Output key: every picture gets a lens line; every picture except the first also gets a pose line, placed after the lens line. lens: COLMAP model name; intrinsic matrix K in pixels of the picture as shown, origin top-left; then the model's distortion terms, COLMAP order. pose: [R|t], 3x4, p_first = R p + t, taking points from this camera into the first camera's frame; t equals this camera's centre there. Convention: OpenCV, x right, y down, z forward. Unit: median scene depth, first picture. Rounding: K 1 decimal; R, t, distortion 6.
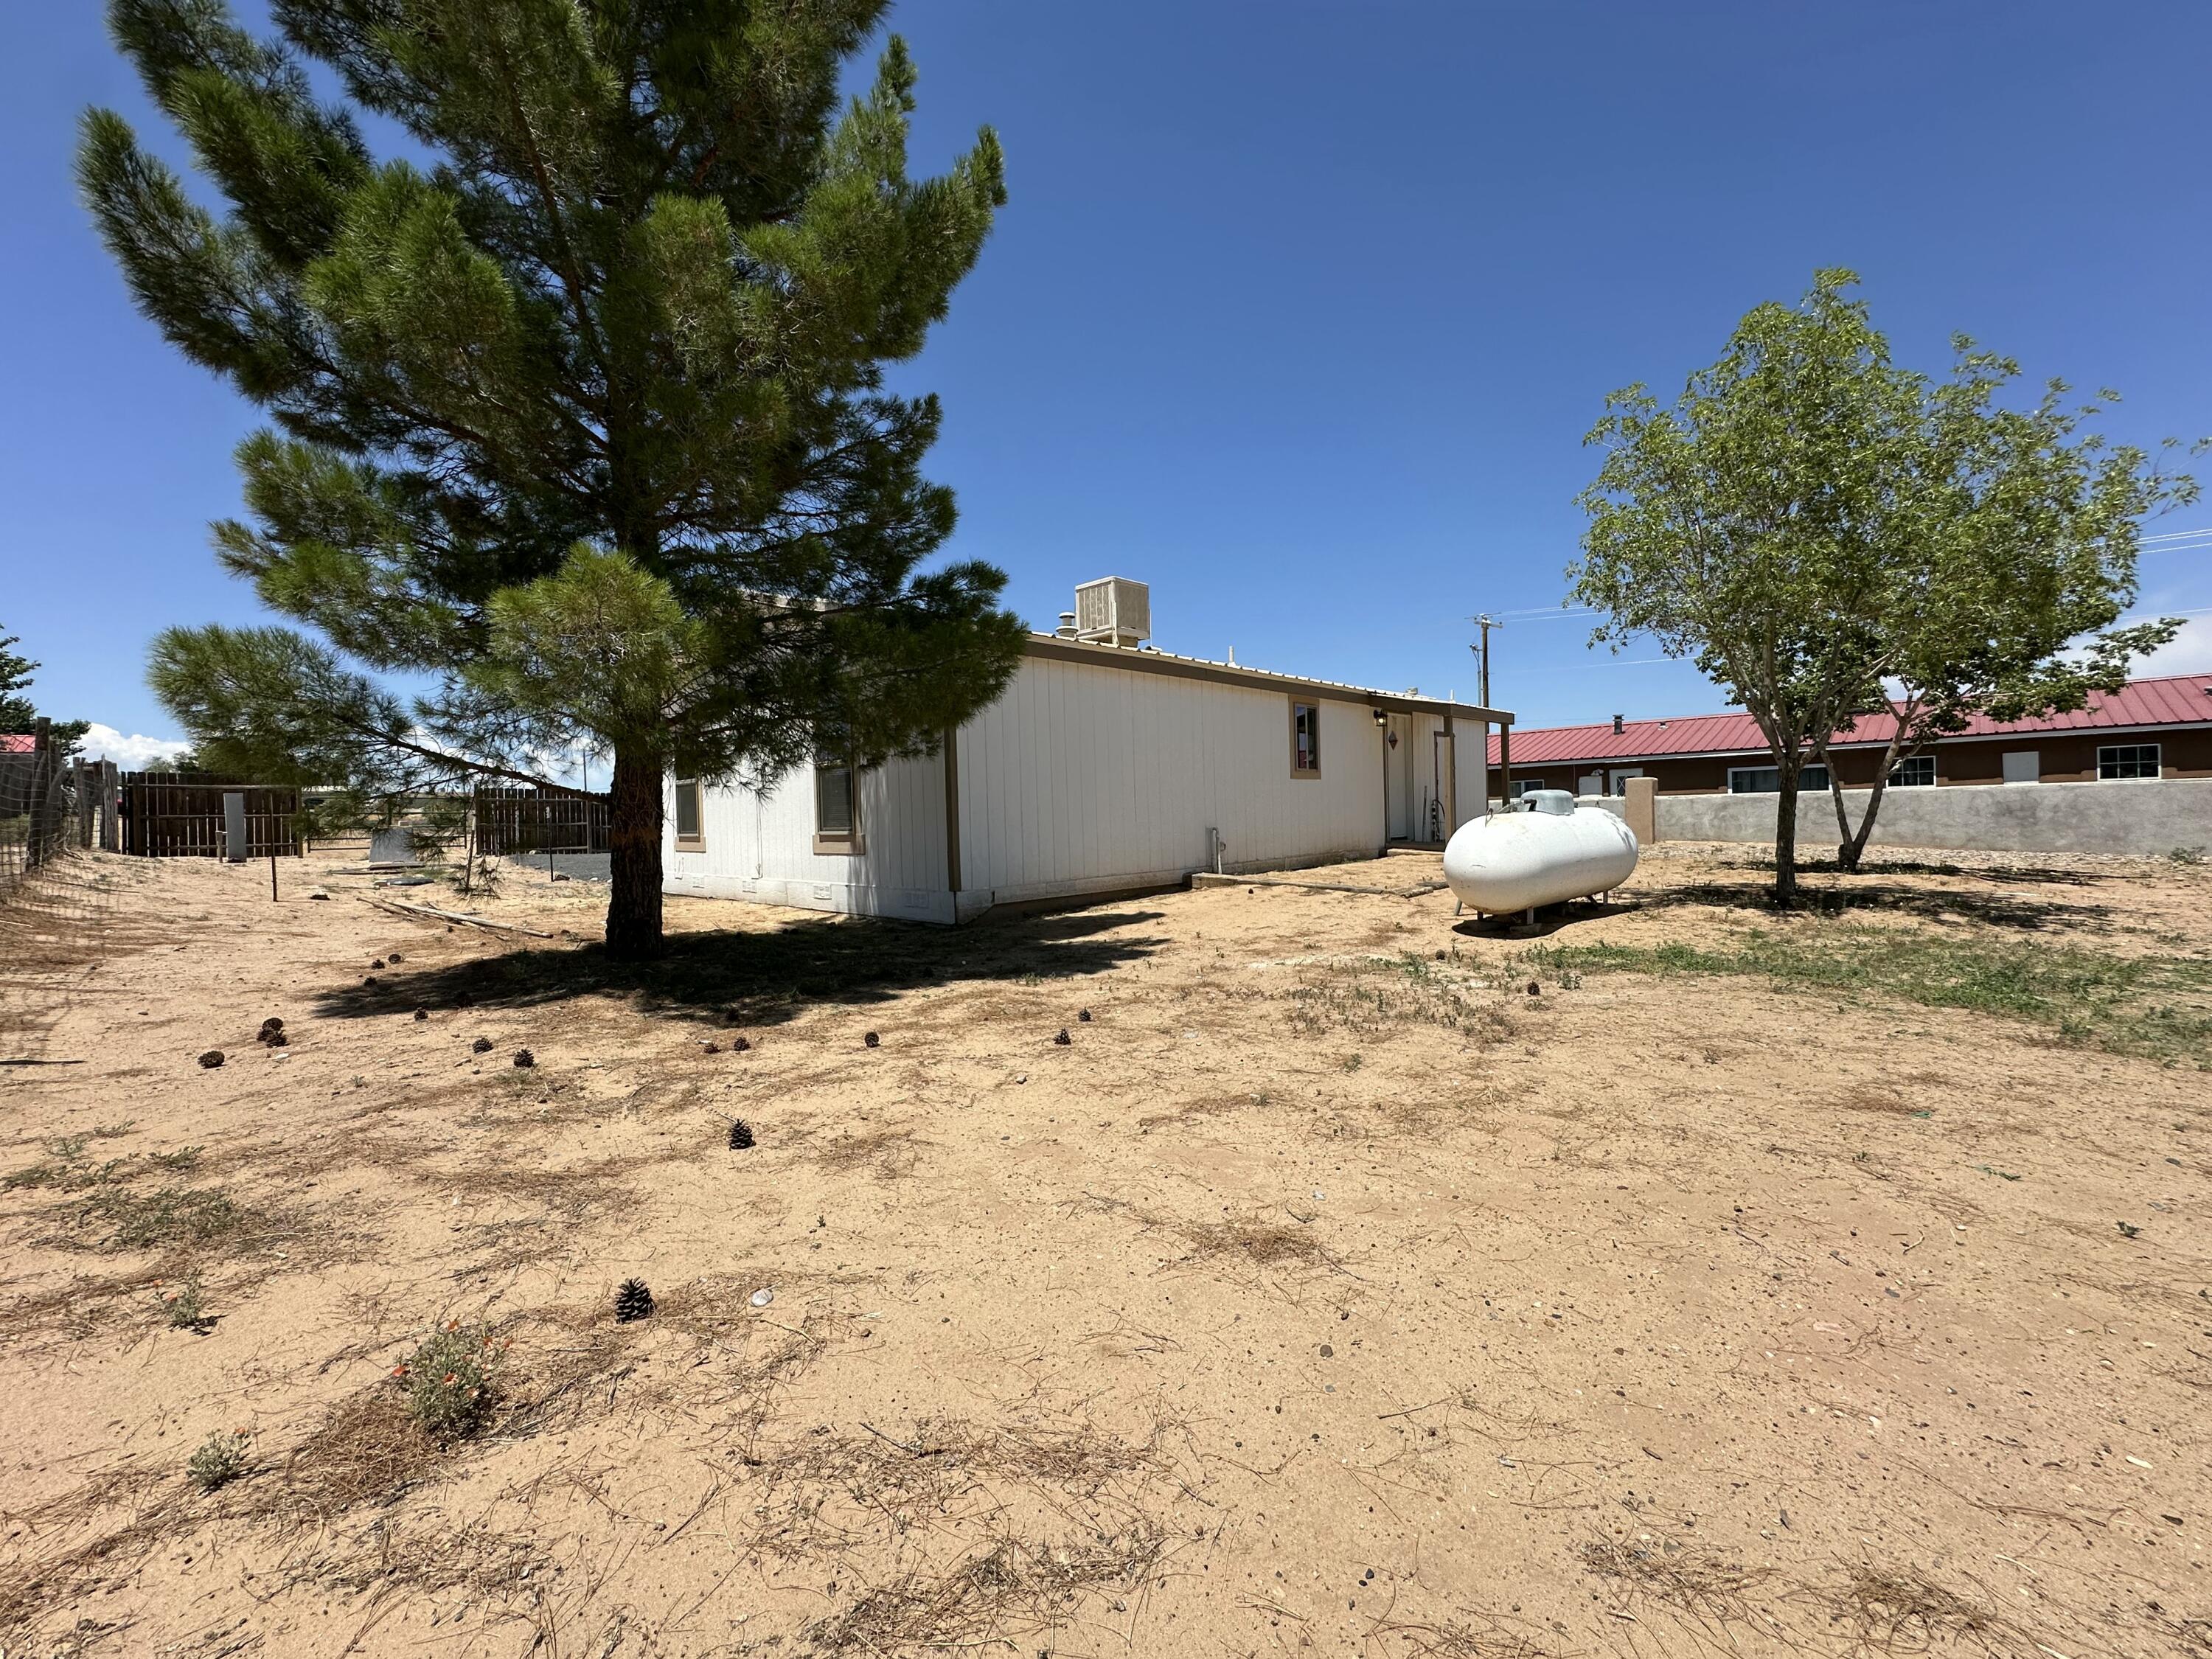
lens RADIAL K [[884.9, 0, 1102.8], [0, 884.9, 819.3], [0, 0, 1]] dist [-0.003391, -0.000477]
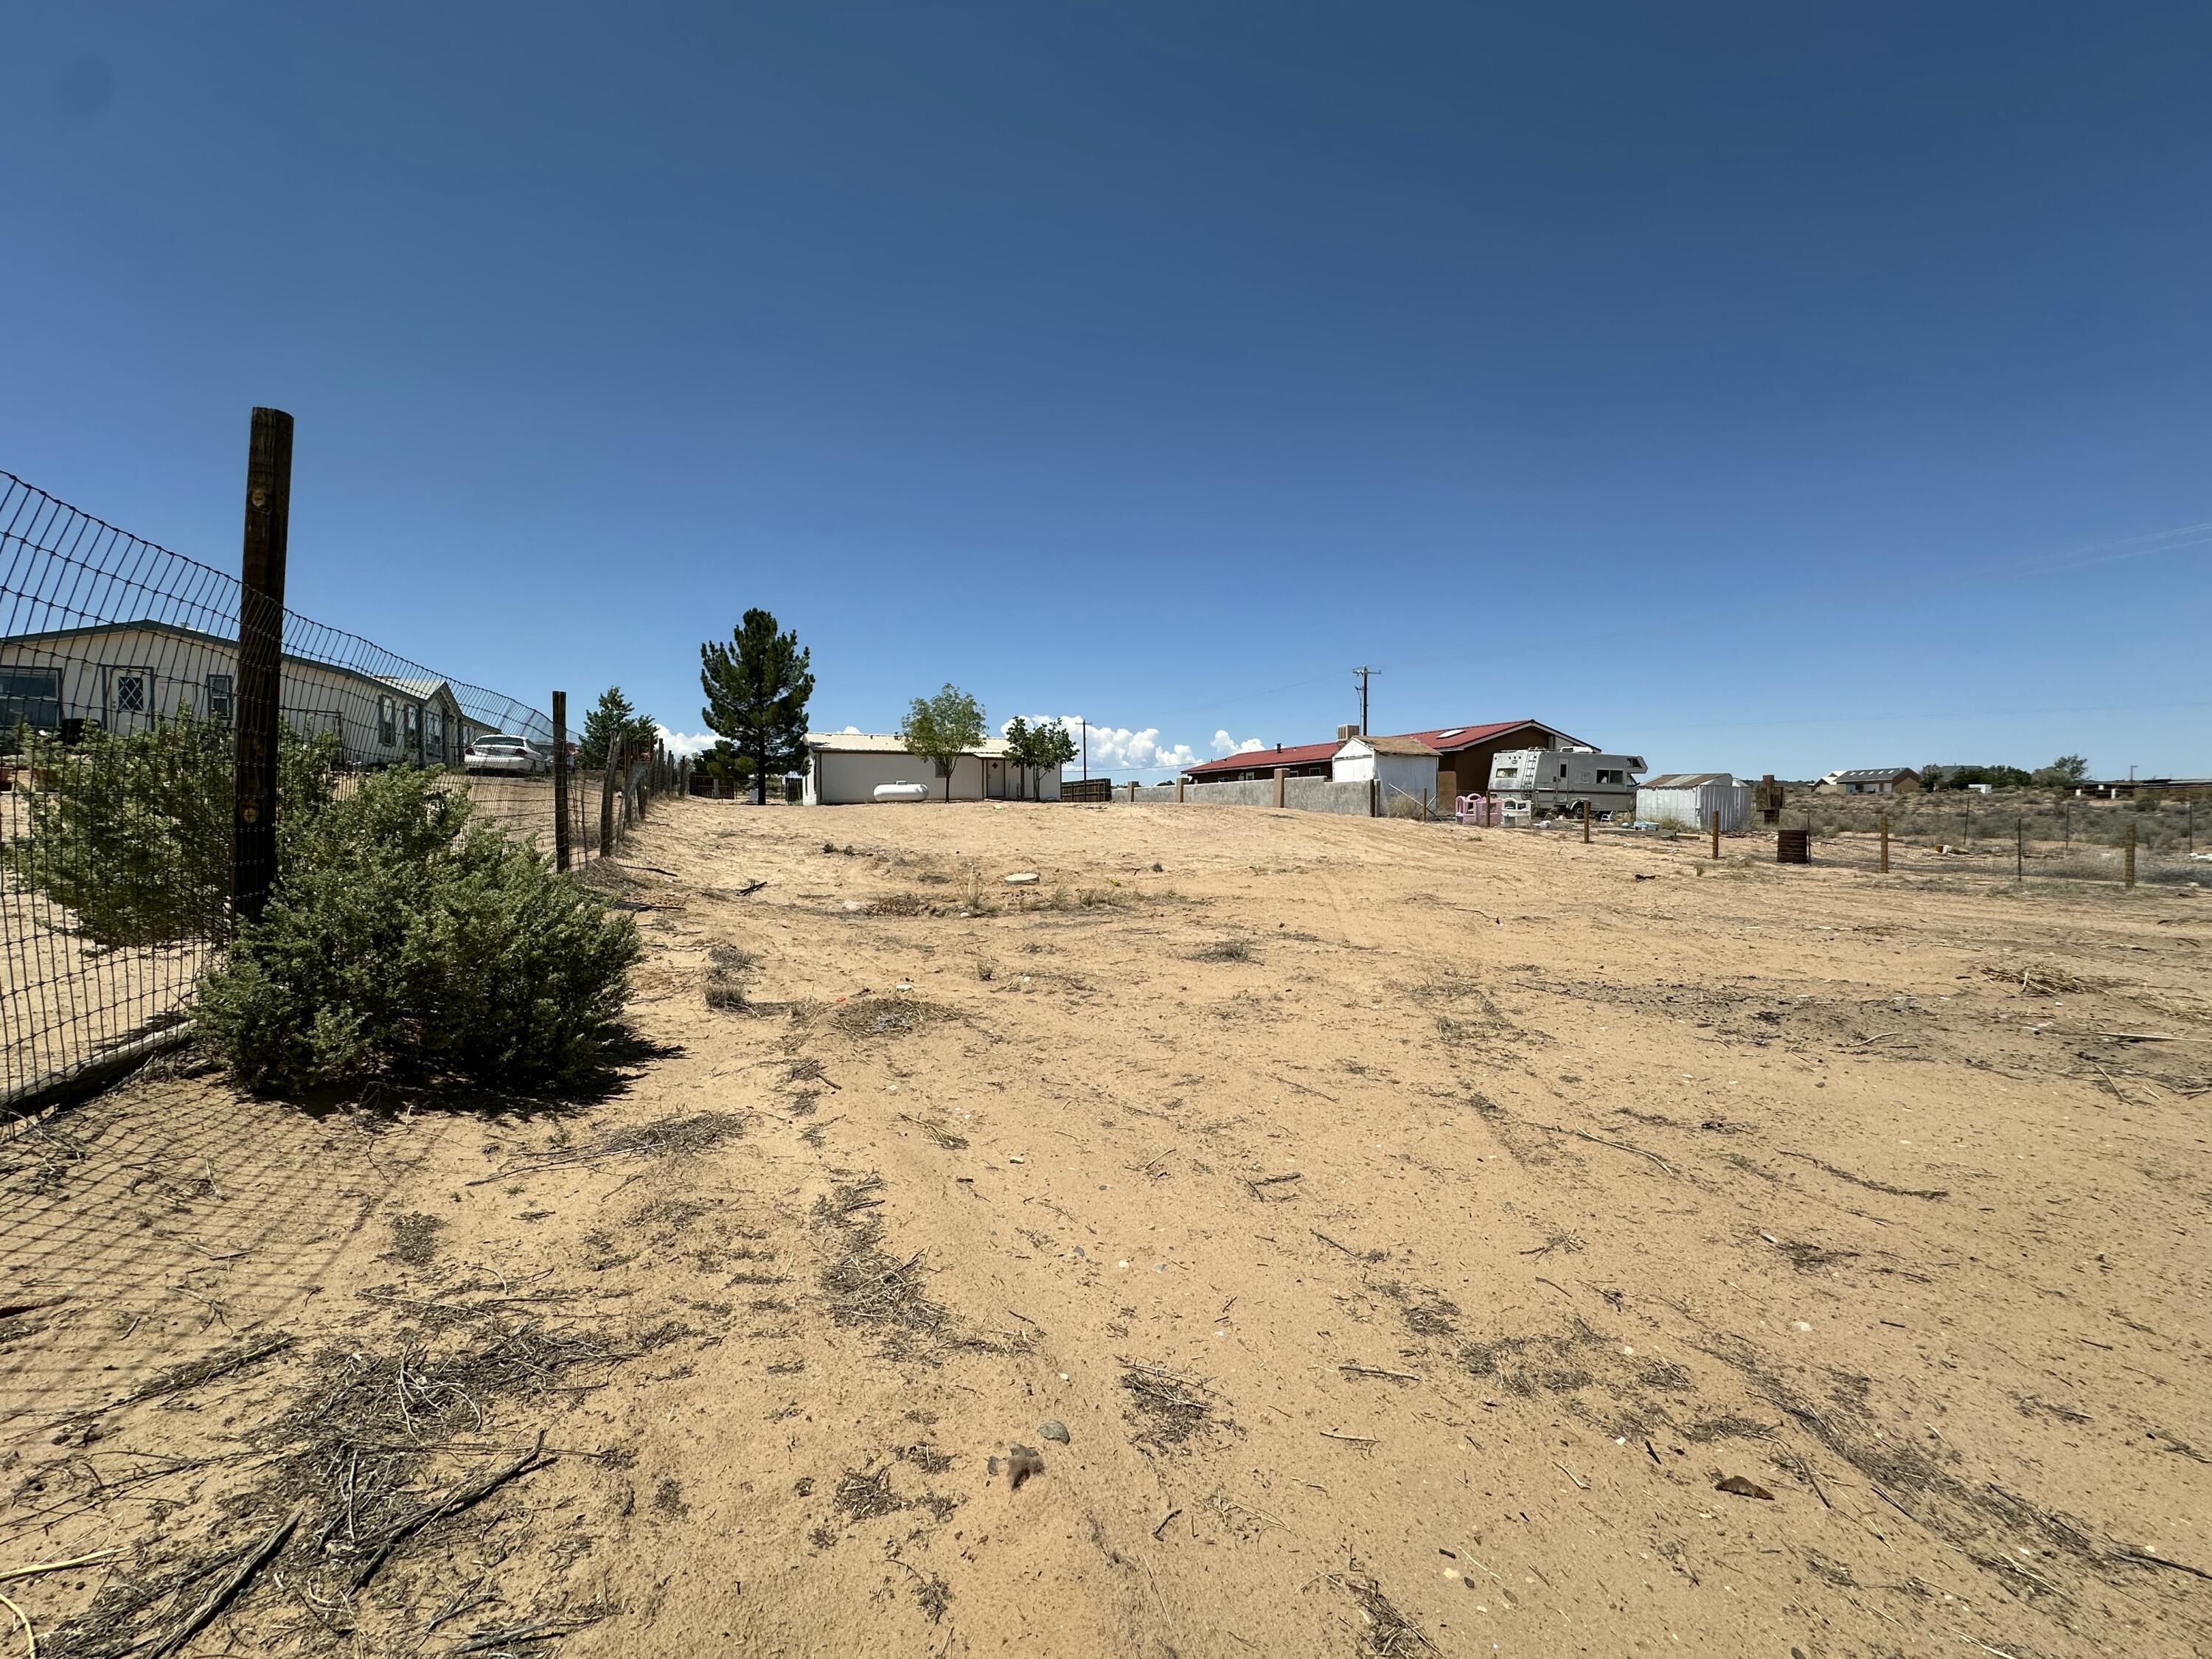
lens RADIAL K [[884.9, 0, 1106.8], [0, 884.9, 824.0], [0, 0, 1]] dist [-0.003391, -0.000477]
pose [[0.932553, 0.028038, -0.359944, 3.642234], [-0.020823, 0.999497, 0.023907, 0.076265], [0.360433, -0.014799, 0.932668, -3.621014]]
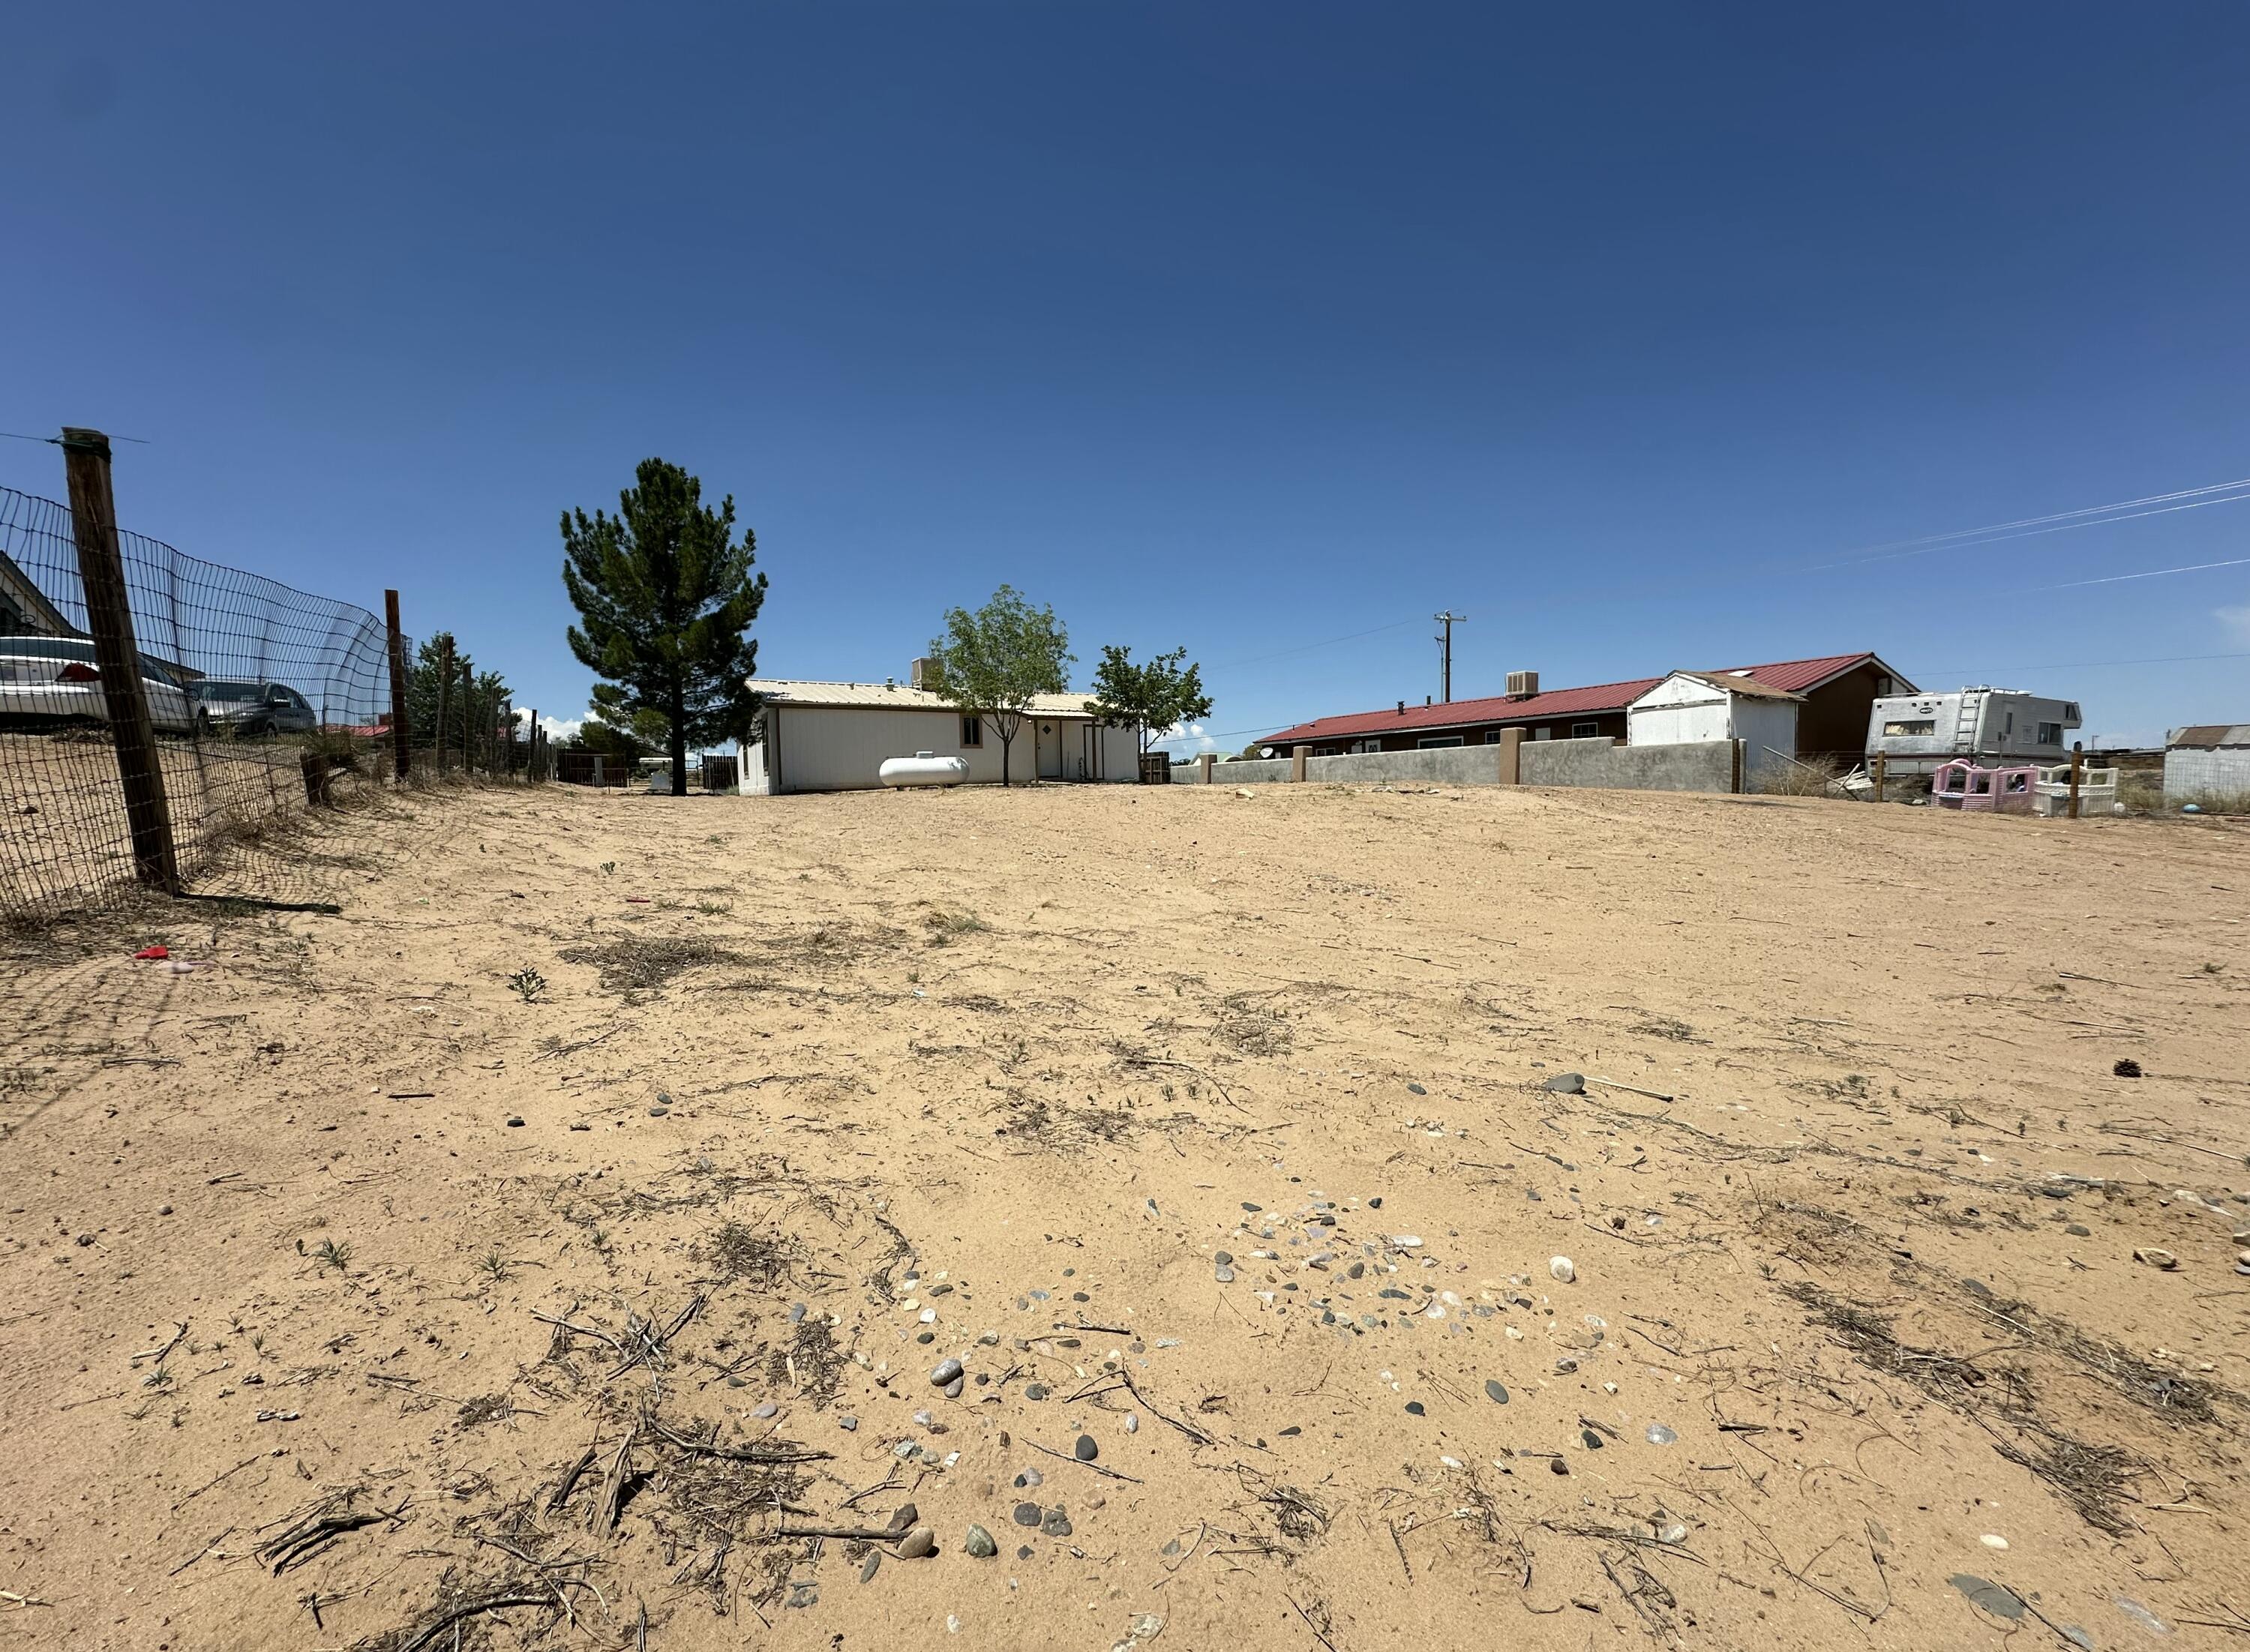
lens RADIAL K [[900.0, 0, 1121.3], [0, 900.0, 835.8], [0, 0, 1]] dist [-0.003391, -0.000477]
pose [[0.966480, 0.019645, -0.255988, 2.050849], [-0.006922, 0.998700, 0.050506, 0.105046], [0.256647, -0.047041, 0.965360, -2.020429]]
